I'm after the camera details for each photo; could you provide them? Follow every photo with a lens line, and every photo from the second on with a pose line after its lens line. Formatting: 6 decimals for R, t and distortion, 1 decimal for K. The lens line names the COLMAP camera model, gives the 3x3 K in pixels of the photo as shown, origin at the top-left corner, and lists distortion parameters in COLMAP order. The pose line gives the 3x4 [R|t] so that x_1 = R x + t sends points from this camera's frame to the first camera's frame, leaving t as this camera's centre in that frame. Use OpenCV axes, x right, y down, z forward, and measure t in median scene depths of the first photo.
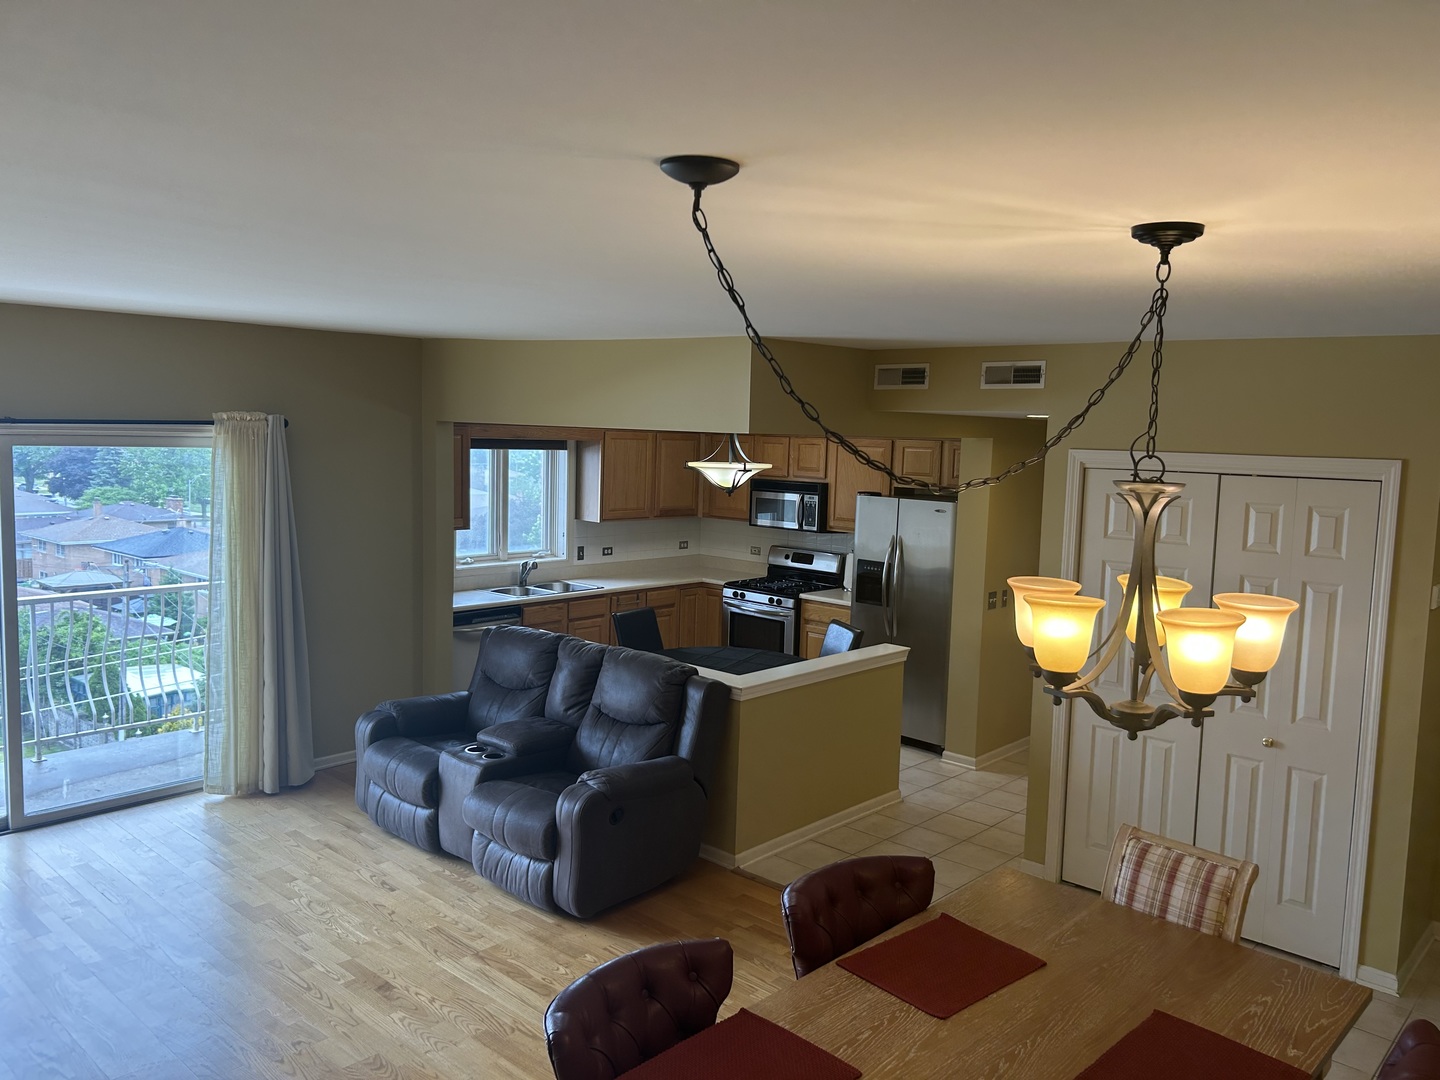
lens RADIAL K [[1097.6, 0, 720.0], [0, 1097.6, 540.0], [0, 0, 1]] dist [0.017230, 0.002955]
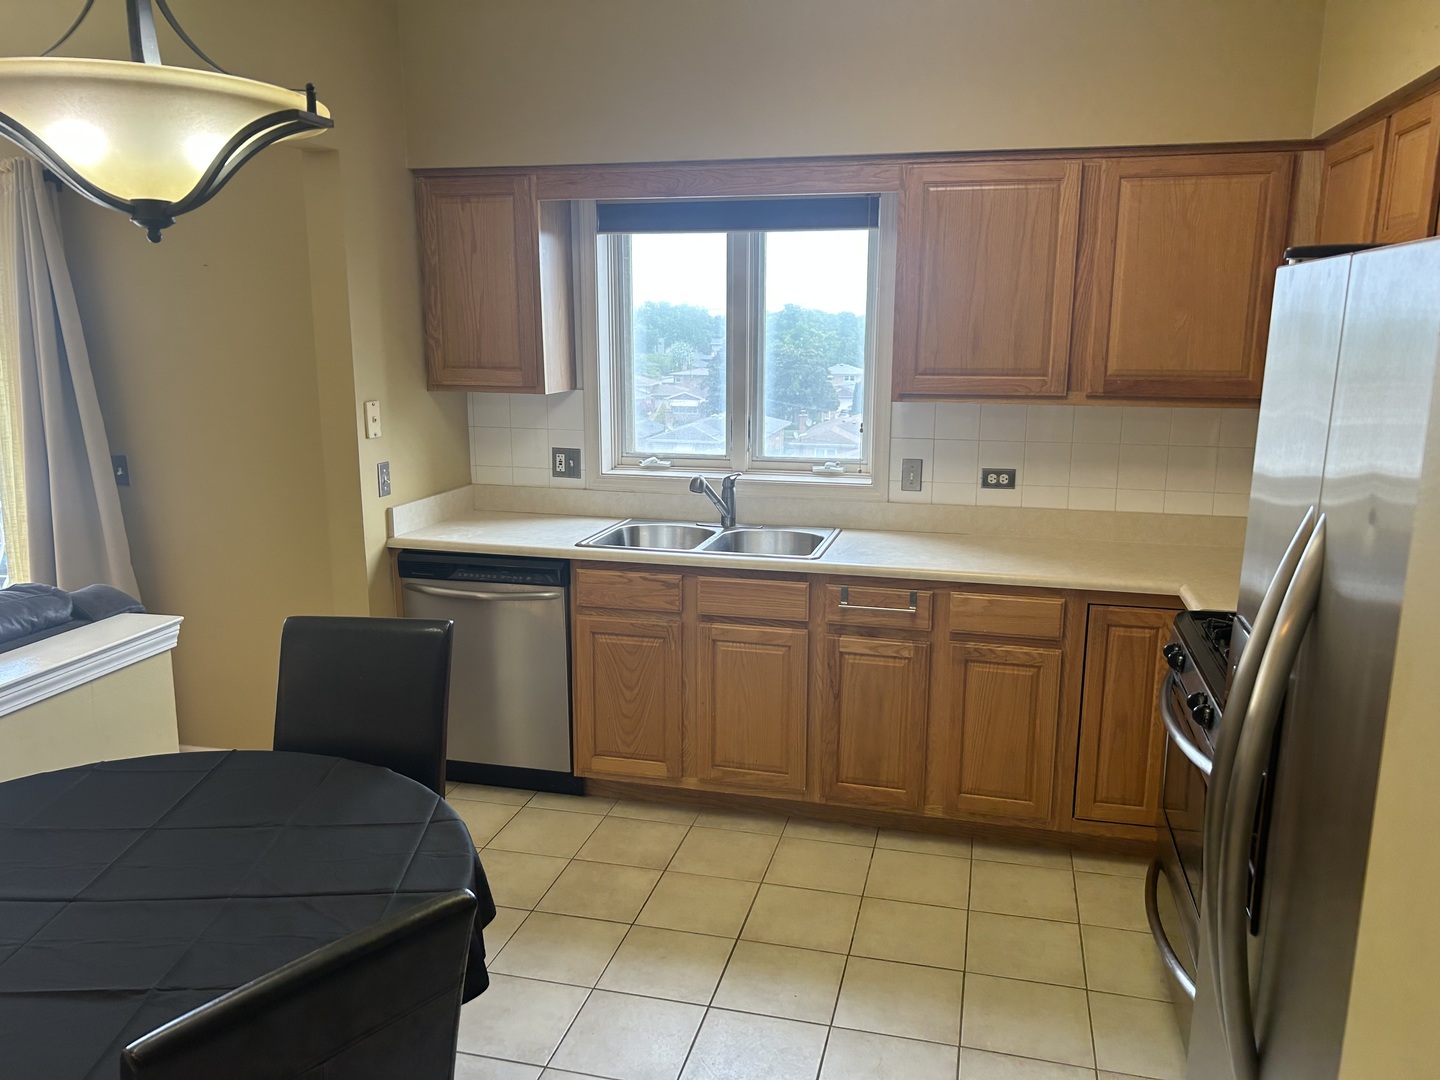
lens RADIAL K [[1090.0, 0, 720.0], [0, 1090.0, 540.0], [0, 0, 1]] dist [-0.000486, -0.002156]
pose [[0.468124, 0.146869, -0.871372, 0.215904], [-0.074369, 0.989141, 0.126766, -0.011288], [0.880528, 0.005460, 0.473963, 0.750909]]
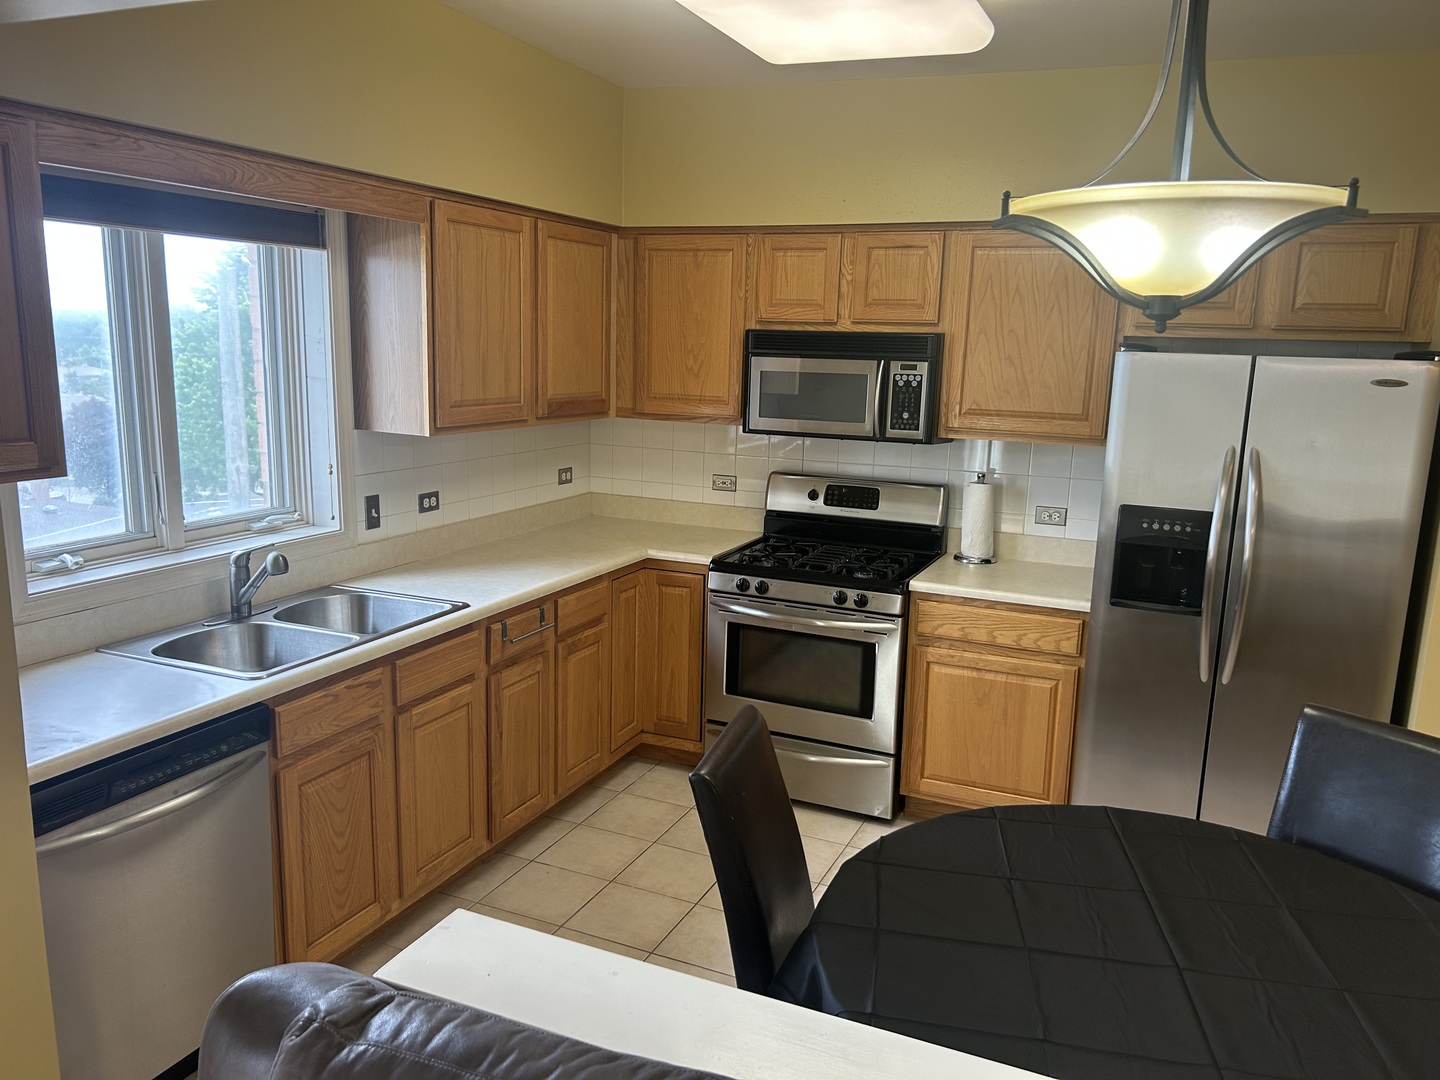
lens RADIAL K [[1090.0, 0, 720.0], [0, 1090.0, 540.0], [0, 0, 1]] dist [-0.000486, -0.002156]
pose [[0.942764, -0.062409, 0.327568, -0.141890], [0.030489, 0.994348, 0.101696, -0.015223], [-0.332063, -0.085888, 0.939339, 0.590757]]
